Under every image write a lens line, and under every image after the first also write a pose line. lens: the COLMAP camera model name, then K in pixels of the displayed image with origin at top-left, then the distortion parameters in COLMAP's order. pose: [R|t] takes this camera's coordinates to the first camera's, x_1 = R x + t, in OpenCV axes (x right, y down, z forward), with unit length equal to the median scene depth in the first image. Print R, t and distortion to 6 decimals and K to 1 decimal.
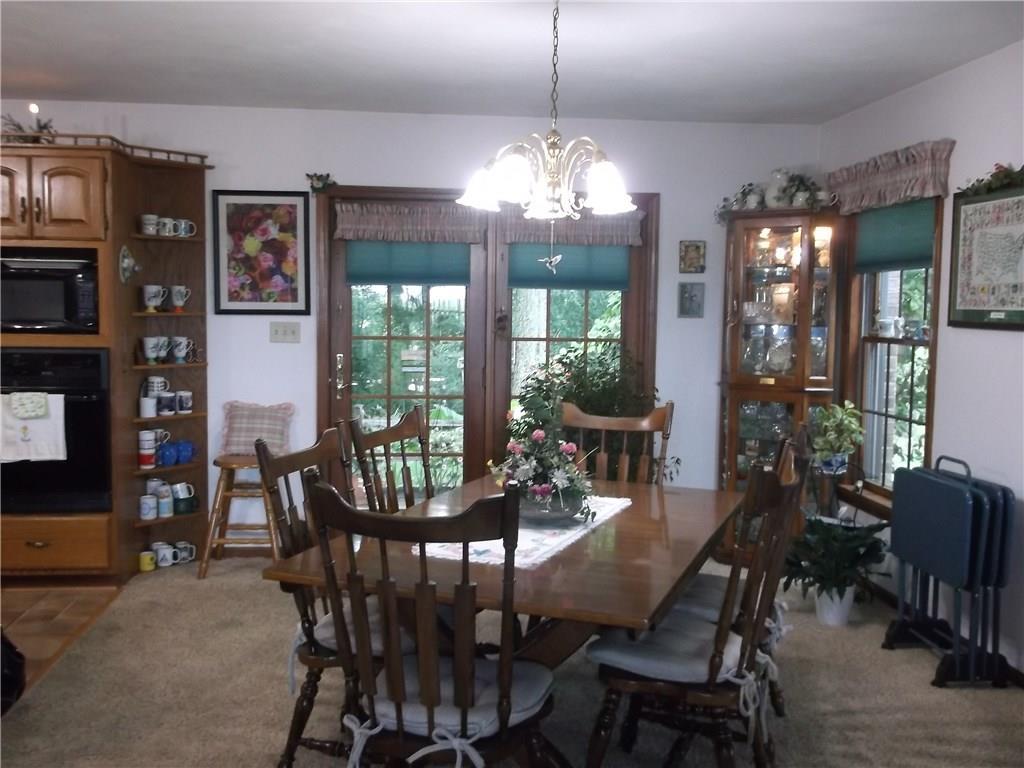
lens RADIAL K [[983.4, 0, 512.8], [0, 983.4, 386.1], [0, 0, 1]] dist [-0.015410, 0.000000]
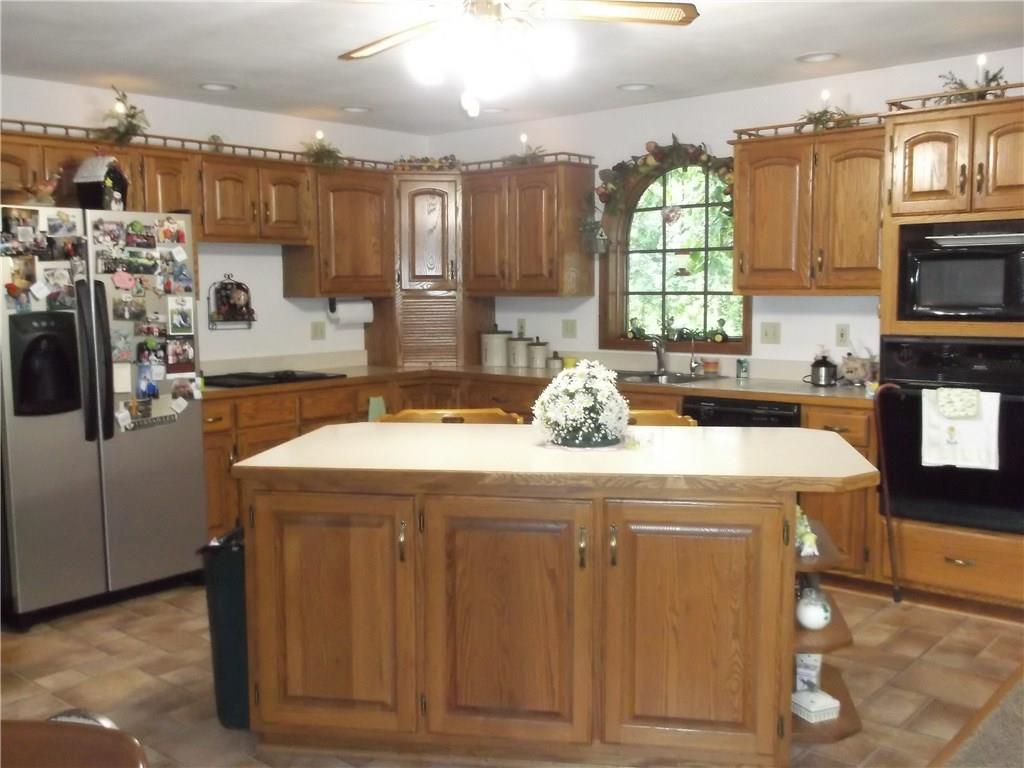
lens RADIAL K [[983.4, 0, 511.6], [0, 983.4, 385.1], [0, 0, 1]] dist [-0.015410, 0.000000]
pose [[0.674751, 0.048883, -0.736425, -0.119579], [-0.036860, 0.998791, 0.032525, -0.010462], [0.737124, 0.005198, 0.675737, 0.115329]]
